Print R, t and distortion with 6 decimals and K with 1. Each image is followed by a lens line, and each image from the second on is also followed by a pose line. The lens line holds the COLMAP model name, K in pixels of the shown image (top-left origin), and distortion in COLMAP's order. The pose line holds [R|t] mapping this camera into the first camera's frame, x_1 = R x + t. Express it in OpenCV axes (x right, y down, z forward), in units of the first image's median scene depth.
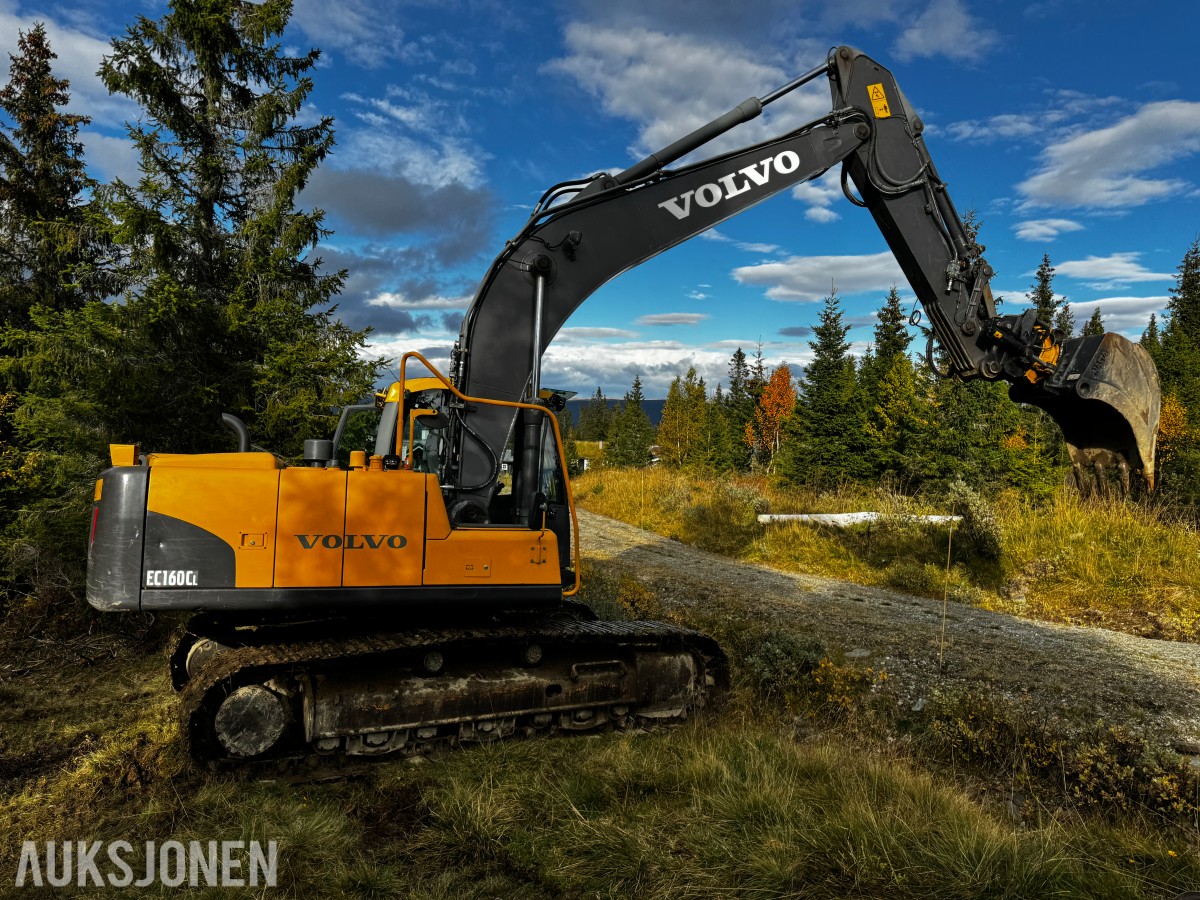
lens RADIAL K [[880.4, 0, 584.1], [0, 880.4, 446.5], [0, 0, 1]] dist [0.034147, -0.026887]
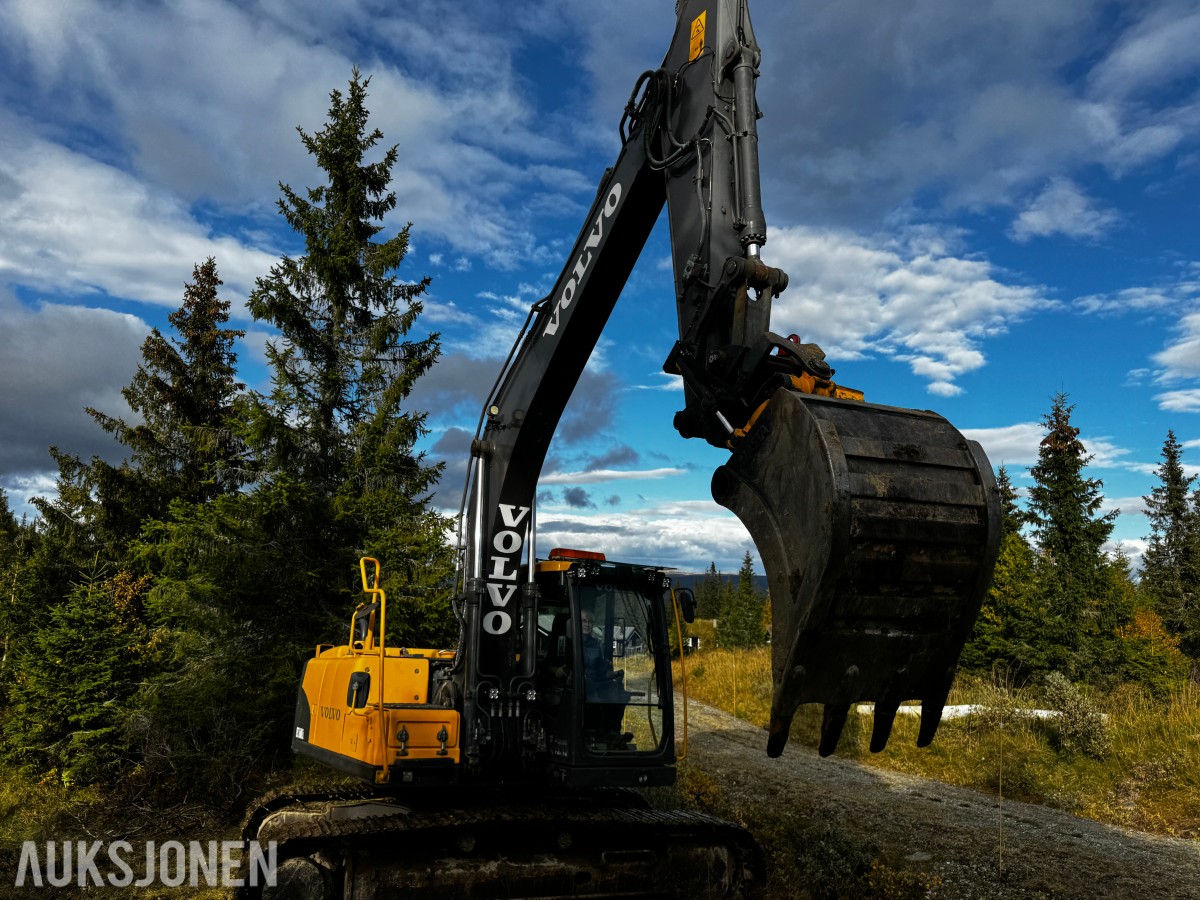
lens RADIAL K [[885.0, 0, 597.4], [0, 885.0, 444.5], [0, 0, 1]] dist [0.047139, -0.056480]
pose [[0.992082, -0.010243, -0.125174, 0.068620], [-0.014478, 0.980696, -0.195000, -0.010633], [0.124755, 0.195268, 0.972783, -0.066539]]
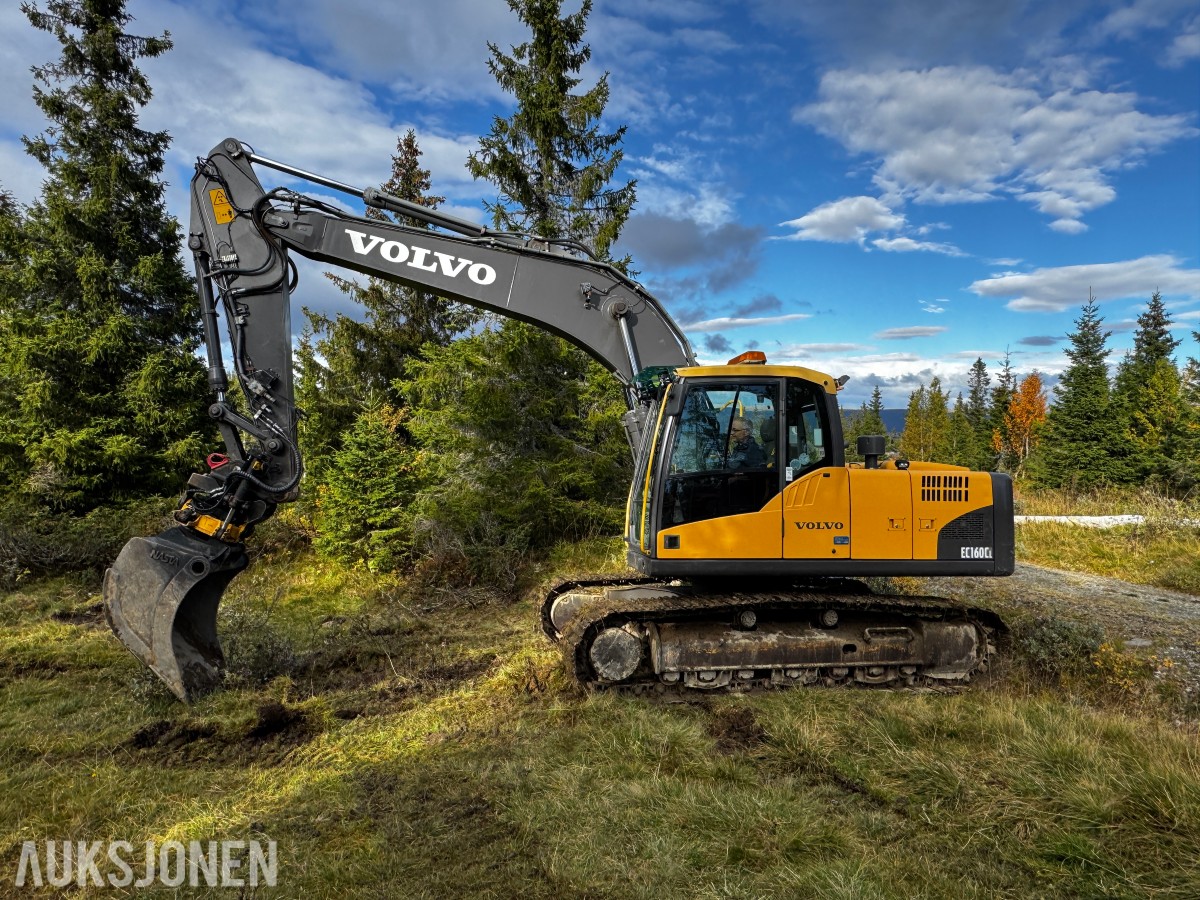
lens RADIAL K [[767.6, 0, 597.6], [0, 767.6, 460.6], [0, 0, 1]] dist [0.002863, 0.002623]
pose [[0.960013, 0.006183, -0.279887, -0.041885], [-0.003143, 0.999931, 0.011311, 0.007001], [0.279938, -0.009979, 0.959966, -0.046167]]
